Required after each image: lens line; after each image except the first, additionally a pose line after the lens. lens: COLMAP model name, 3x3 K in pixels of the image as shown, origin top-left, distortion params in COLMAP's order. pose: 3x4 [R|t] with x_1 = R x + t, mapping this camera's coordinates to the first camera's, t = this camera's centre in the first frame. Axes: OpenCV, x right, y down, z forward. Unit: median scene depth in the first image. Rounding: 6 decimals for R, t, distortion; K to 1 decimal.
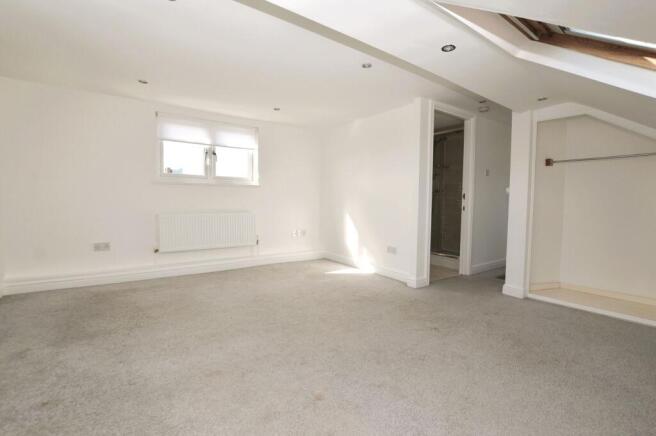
lens RADIAL K [[298.7, 0, 331.9], [0, 298.7, 218.3], [0, 0, 1]] dist [-0.034666, 0.006371]
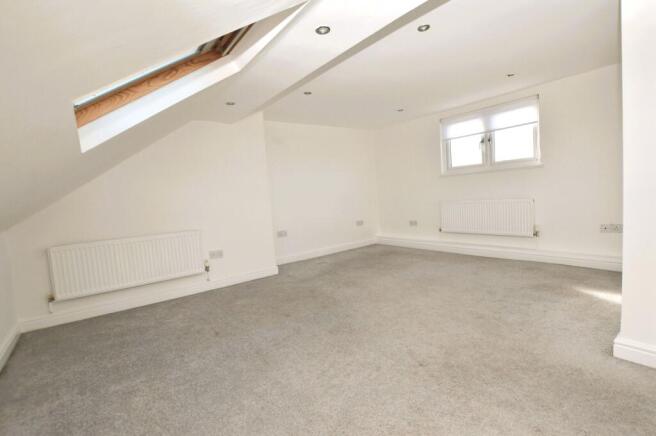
lens RADIAL K [[298.7, 0, 331.9], [0, 298.7, 218.3], [0, 0, 1]] dist [-0.034666, 0.006371]
pose [[0.035958, 0.058271, -0.997653, 0.594413], [0.009253, 0.998236, 0.058638, -0.017518], [0.999310, -0.011340, 0.035355, 0.432213]]
